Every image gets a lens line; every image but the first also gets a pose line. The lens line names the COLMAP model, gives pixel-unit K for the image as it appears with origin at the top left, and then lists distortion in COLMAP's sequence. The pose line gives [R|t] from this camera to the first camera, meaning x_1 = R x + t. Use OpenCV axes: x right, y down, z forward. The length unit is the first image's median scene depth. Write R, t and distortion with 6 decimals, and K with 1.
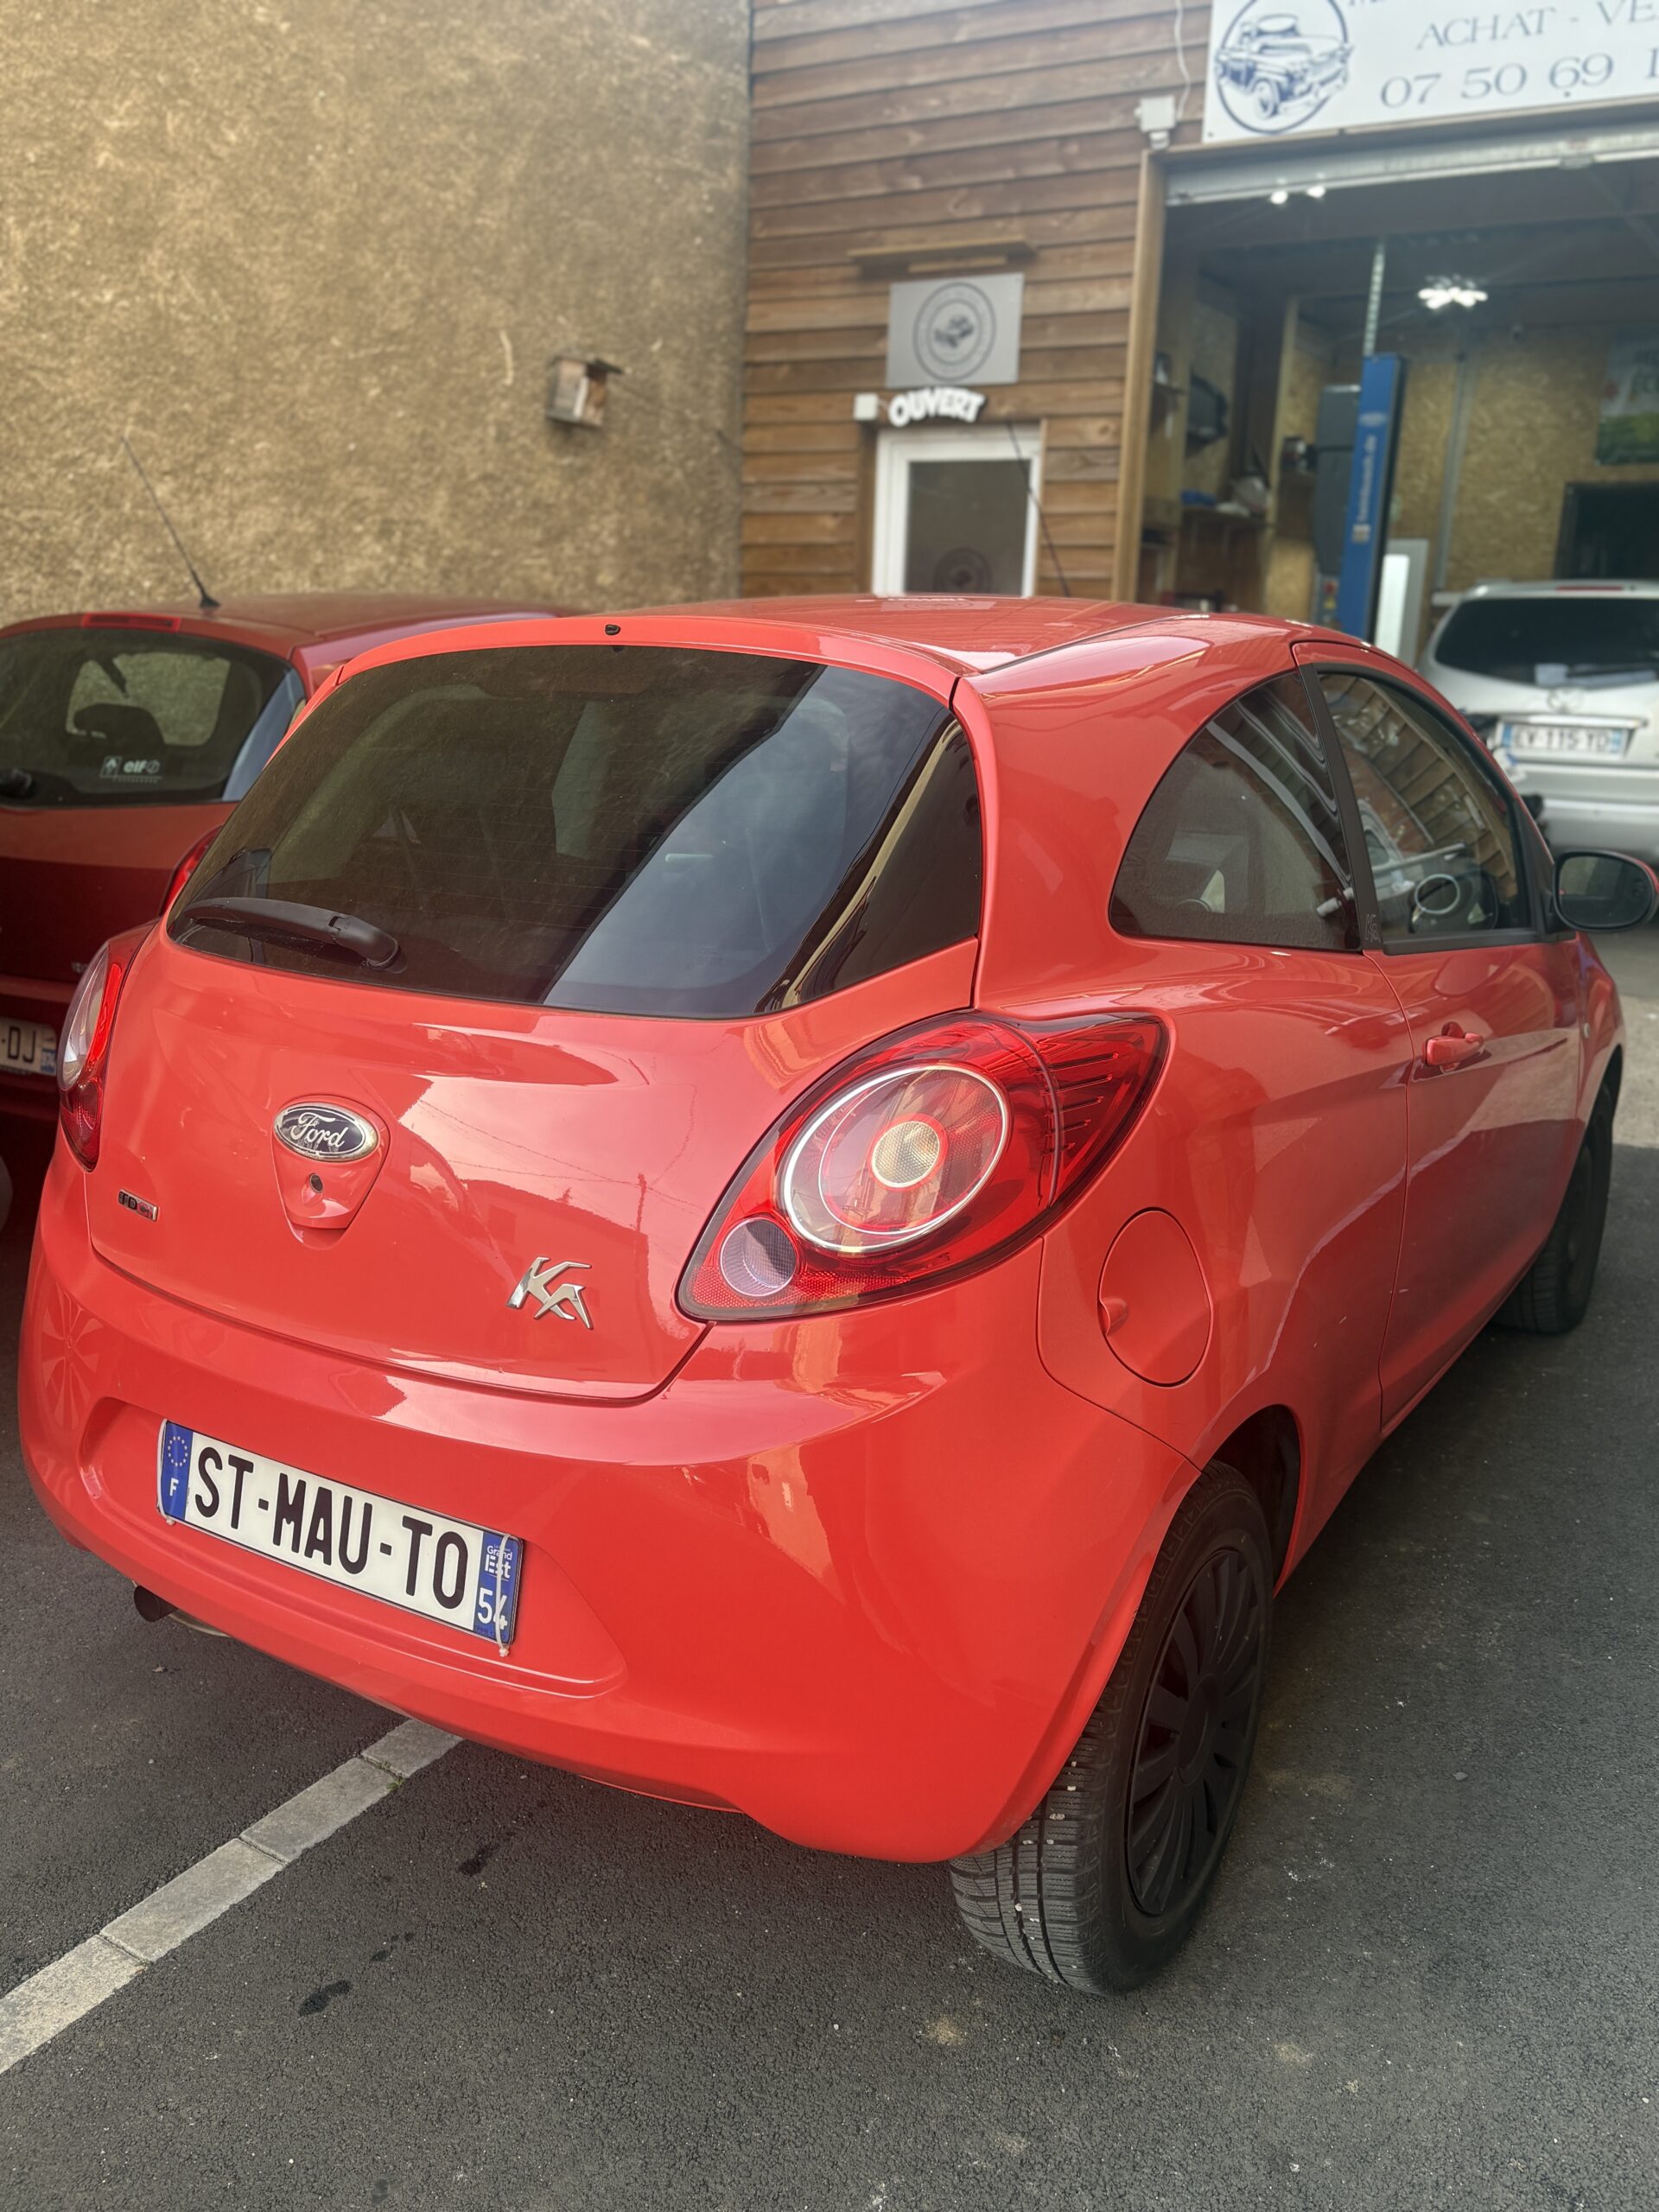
lens RADIAL K [[1785.3, 0, 841.5], [0, 1785.3, 1088.6], [0, 0, 1]] dist [0.062598, -0.070222]
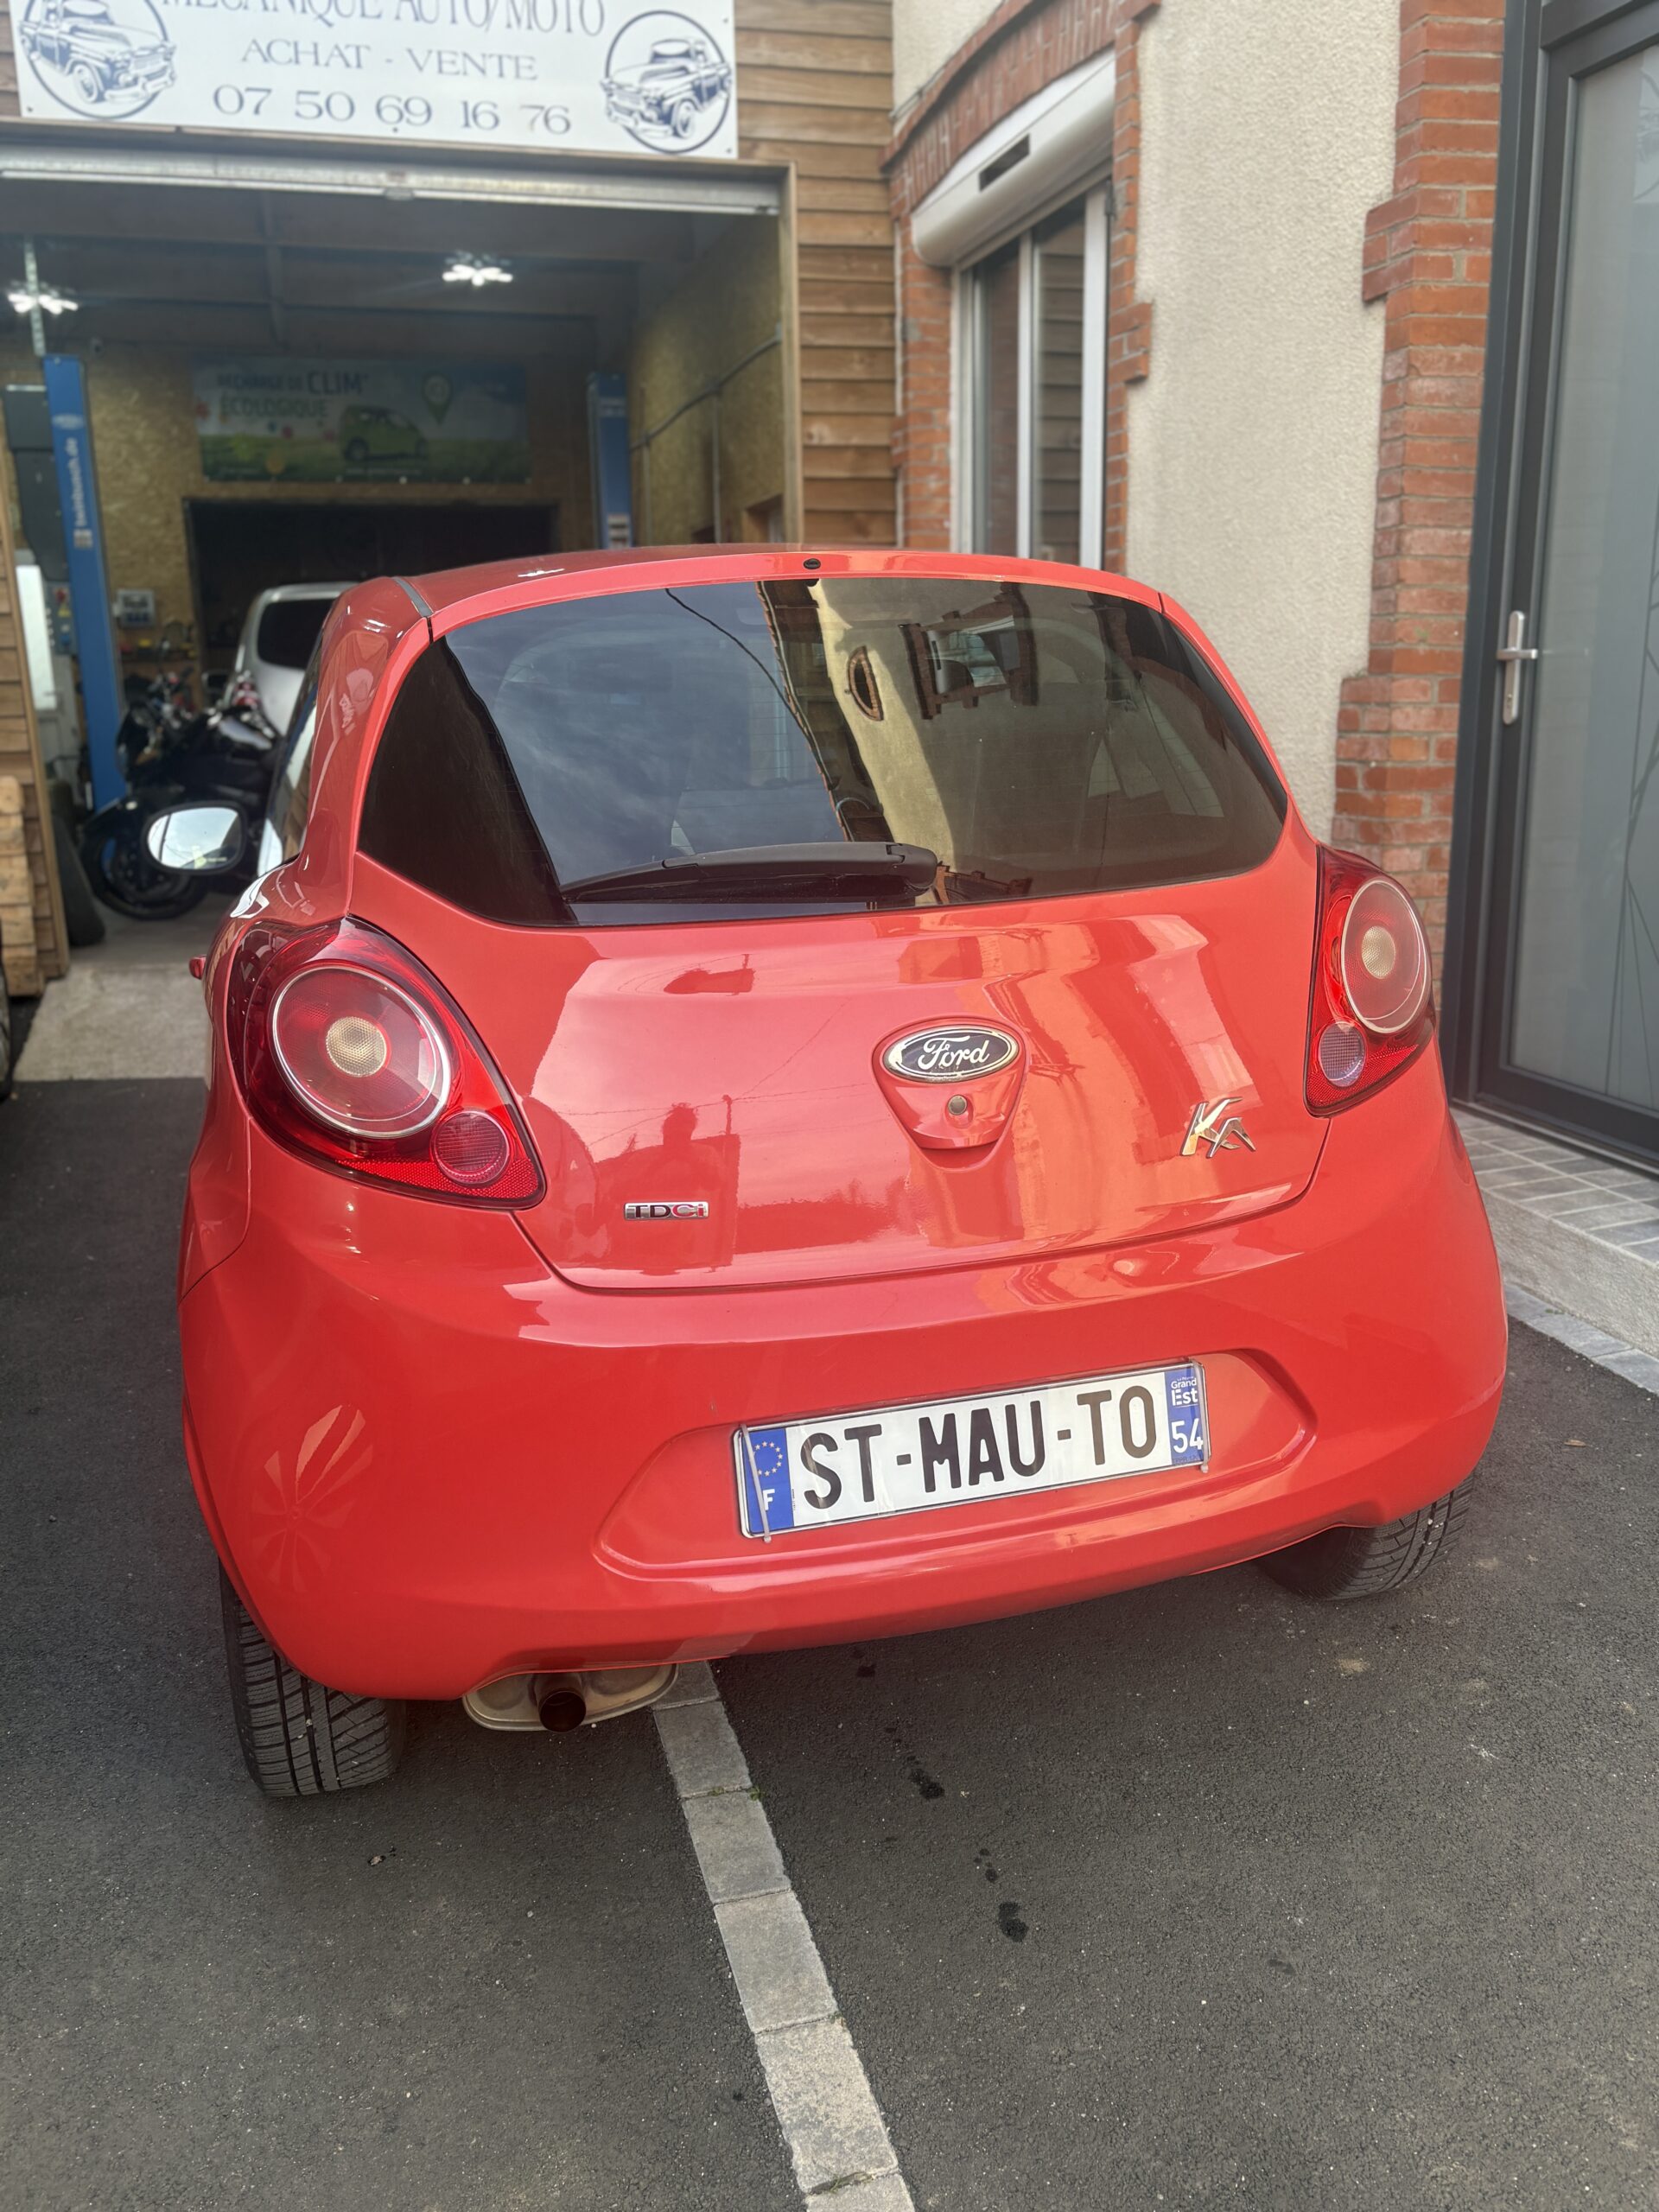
lens RADIAL K [[1785.3, 0, 818.8], [0, 1785.3, 1087.5], [0, 0, 1]] dist [0.062598, -0.070222]
pose [[0.677376, -0.210210, 0.704963, -0.300226], [0.220172, 0.972308, 0.078372, -0.014936], [-0.701915, 0.102126, 0.704901, 0.101047]]
